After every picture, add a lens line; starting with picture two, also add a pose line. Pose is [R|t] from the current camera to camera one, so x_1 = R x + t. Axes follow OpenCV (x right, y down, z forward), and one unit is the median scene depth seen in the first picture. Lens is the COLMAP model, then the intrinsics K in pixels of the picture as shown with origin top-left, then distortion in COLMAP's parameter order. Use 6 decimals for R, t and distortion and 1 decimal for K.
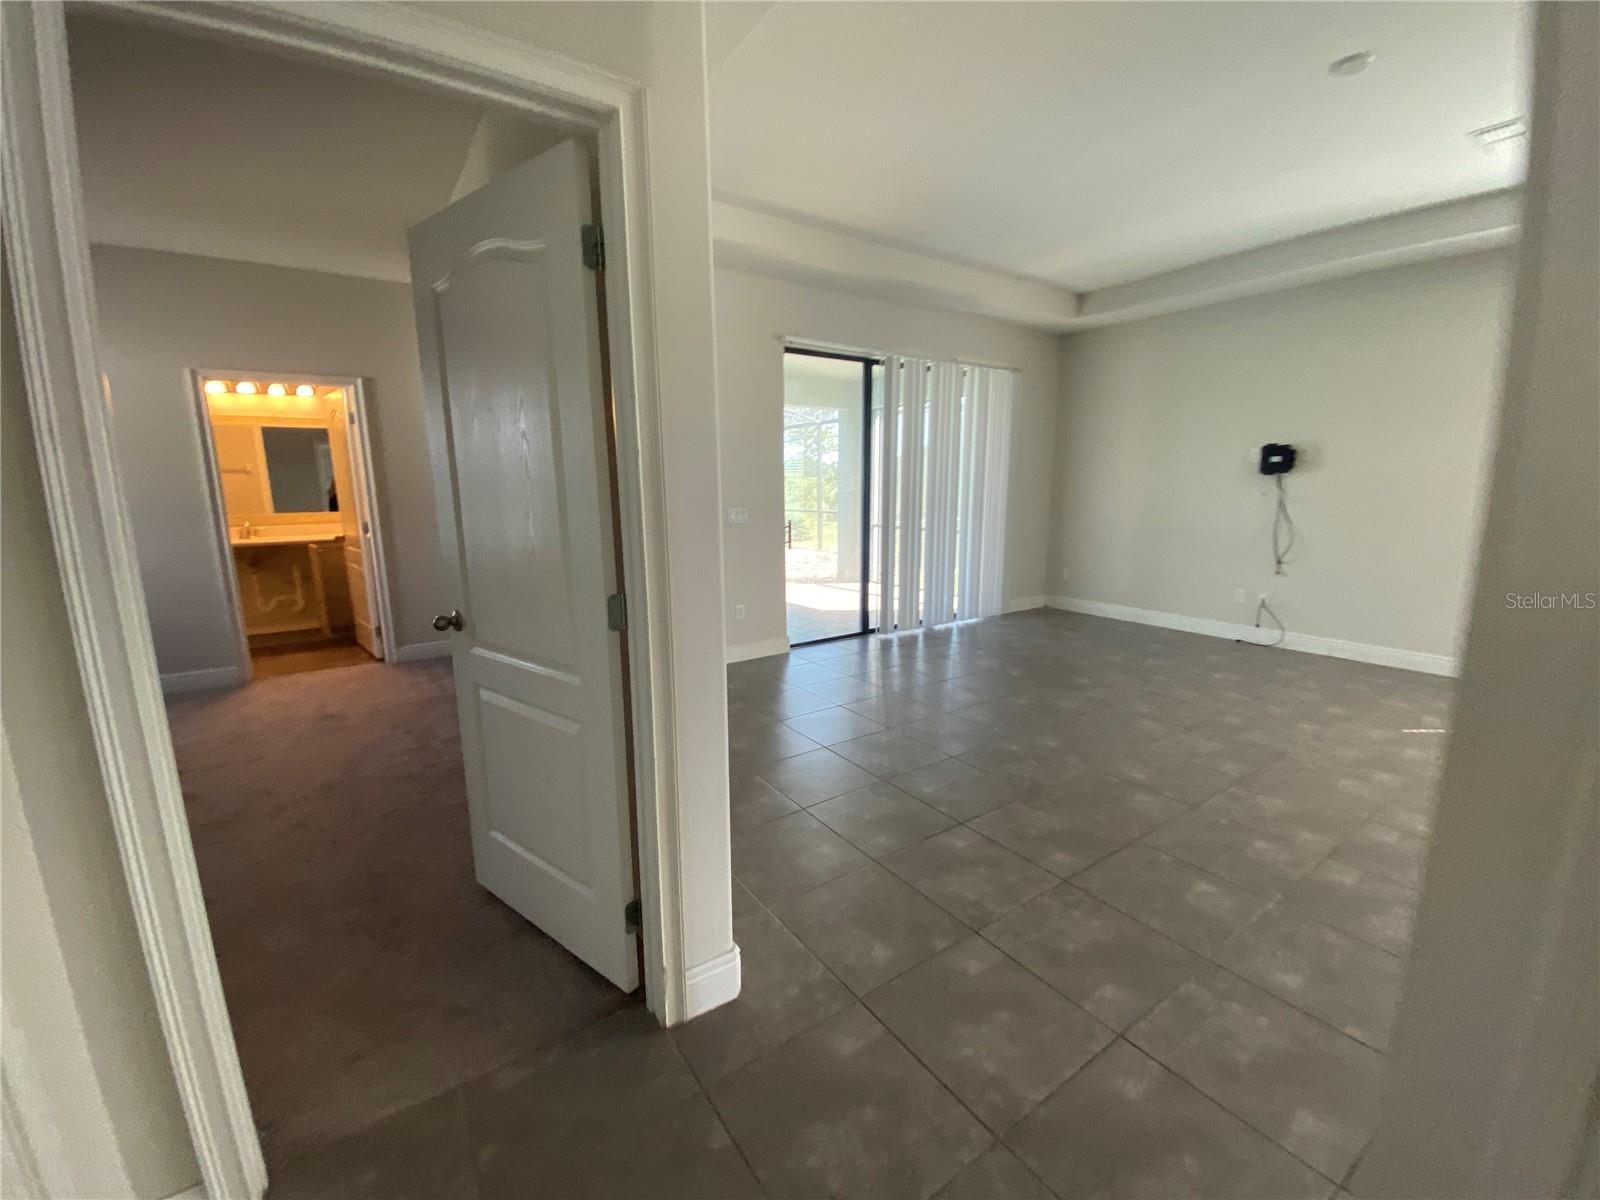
lens RADIAL K [[649.8, 0, 805.5], [0, 649.8, 605.3], [0, 0, 1]] dist [0.012528, -0.014714]
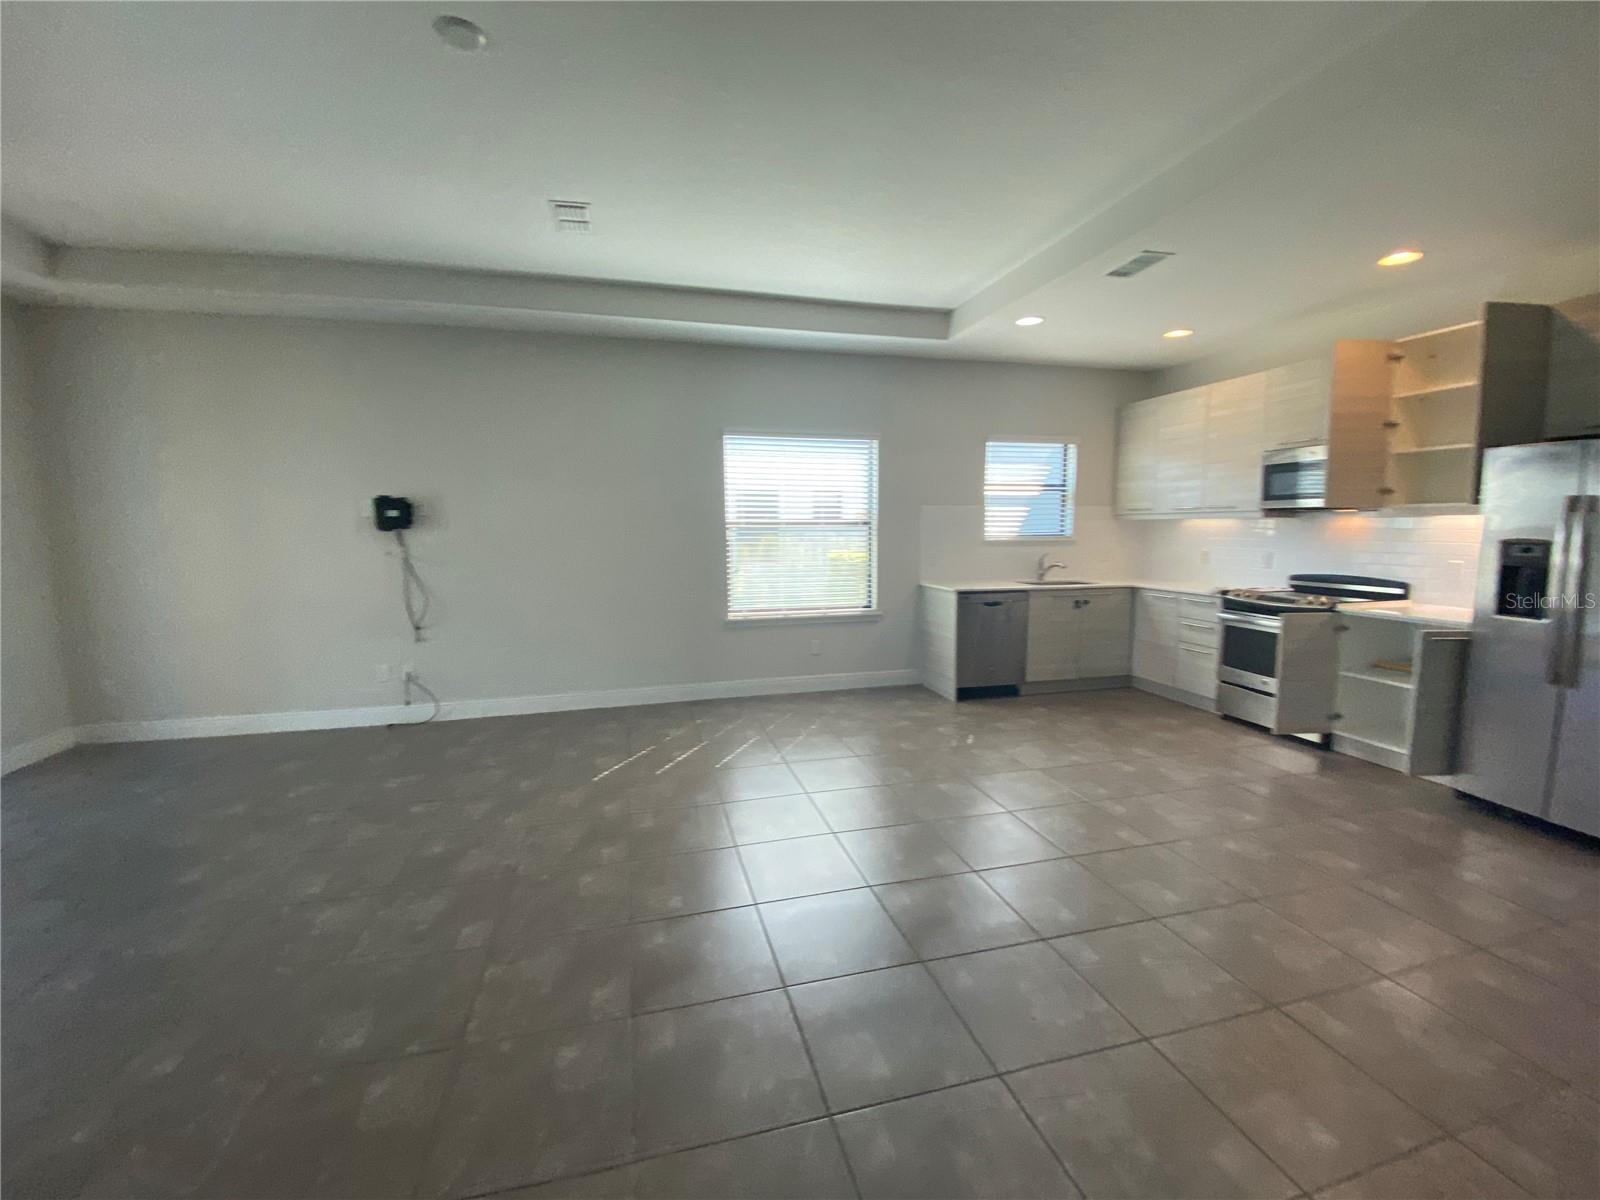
lens RADIAL K [[649.8, 0, 767.7], [0, 649.8, 590.6], [0, 0, 1]] dist [0.012528, -0.014714]
pose [[0.365241, -0.097849, 0.925756, 0.087720], [0.185813, 0.982112, 0.030496, -0.057079], [-0.912180, 0.160879, 0.376889, 0.232142]]
